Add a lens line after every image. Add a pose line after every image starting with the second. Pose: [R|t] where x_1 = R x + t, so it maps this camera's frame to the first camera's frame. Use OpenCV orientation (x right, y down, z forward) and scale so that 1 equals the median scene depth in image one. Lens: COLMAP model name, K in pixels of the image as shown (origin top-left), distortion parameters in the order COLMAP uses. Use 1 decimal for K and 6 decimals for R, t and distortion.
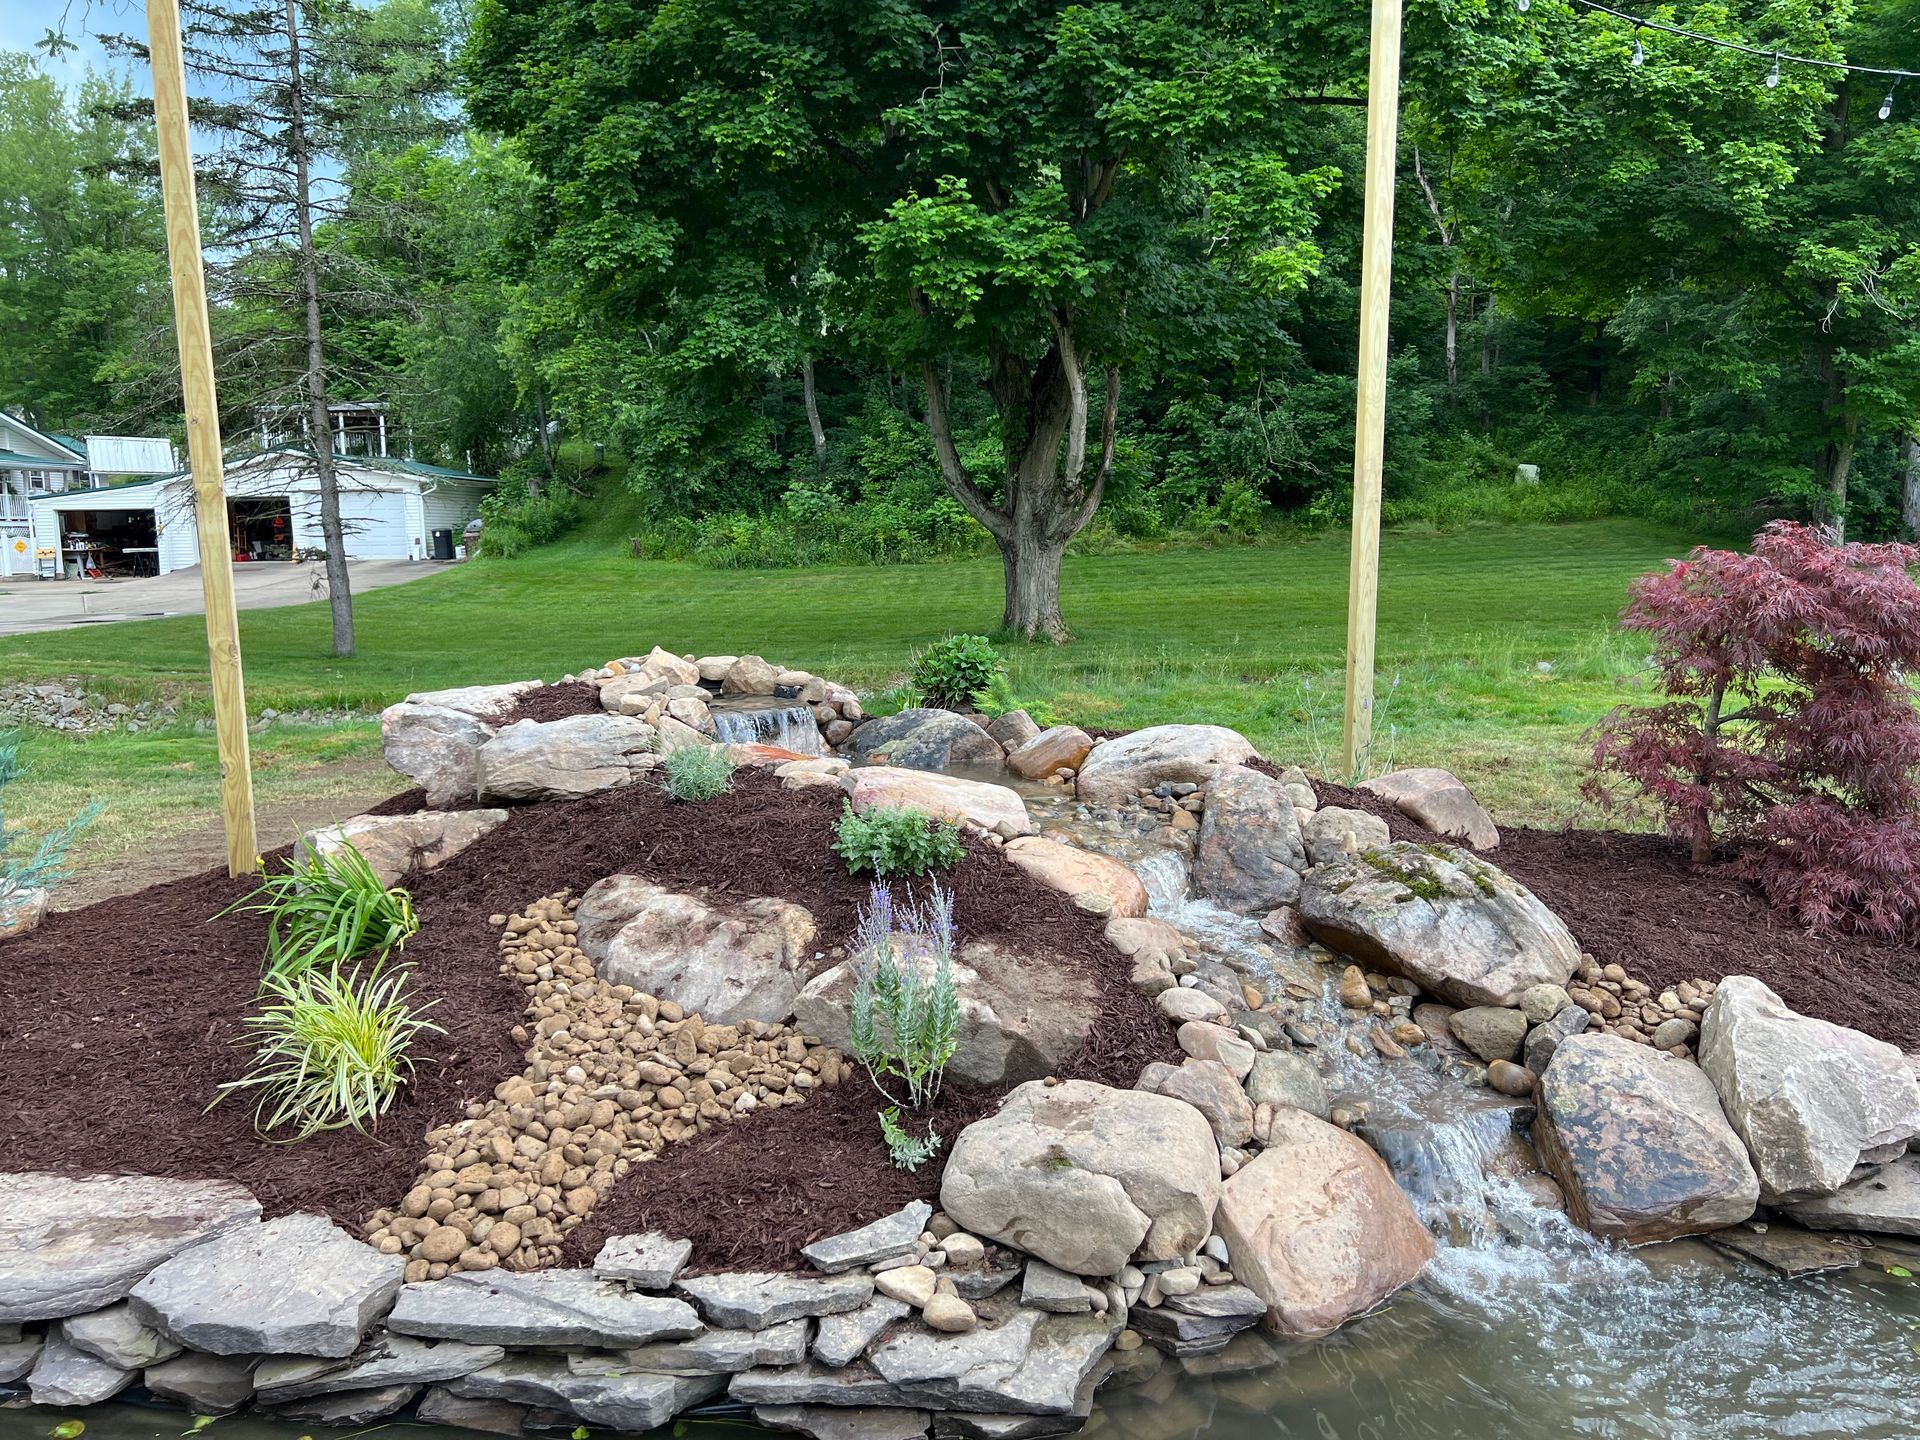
lens RADIAL K [[1351.7, 0, 954.9], [0, 1351.7, 707.0], [0, 0, 1]] dist [-0.018203, -0.007821]
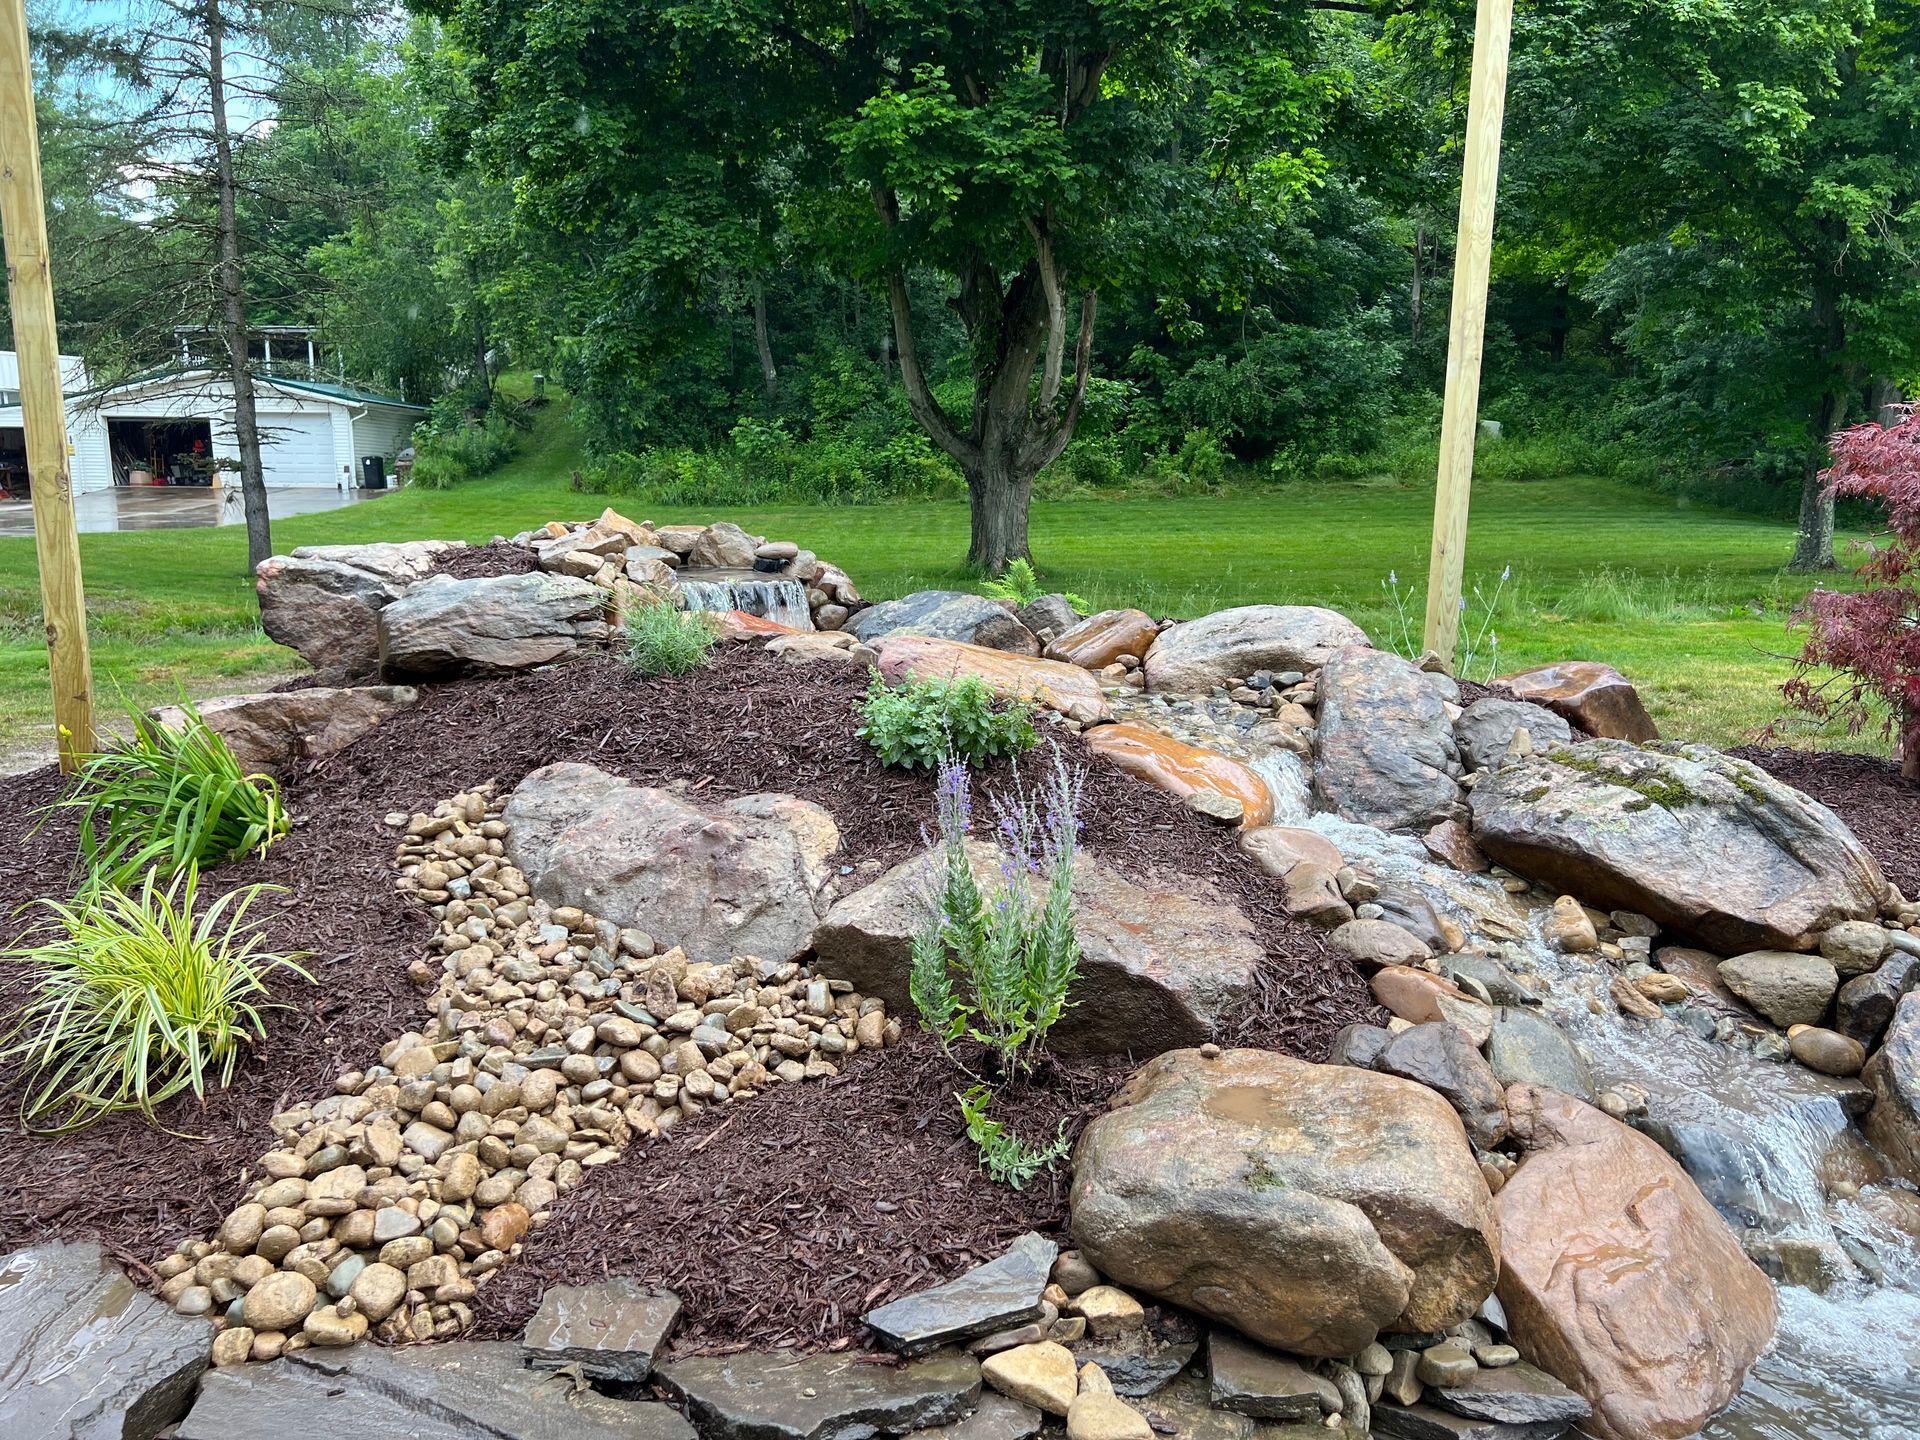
lens RADIAL K [[1351.7, 0, 958.7], [0, 1351.7, 723.7], [0, 0, 1]] dist [-0.018203, -0.007821]
pose [[0.998679, 0.021810, 0.046514, -0.068152], [-0.023878, 0.998730, 0.044364, 0.066062], [-0.045488, -0.045416, 0.997932, 0.256280]]
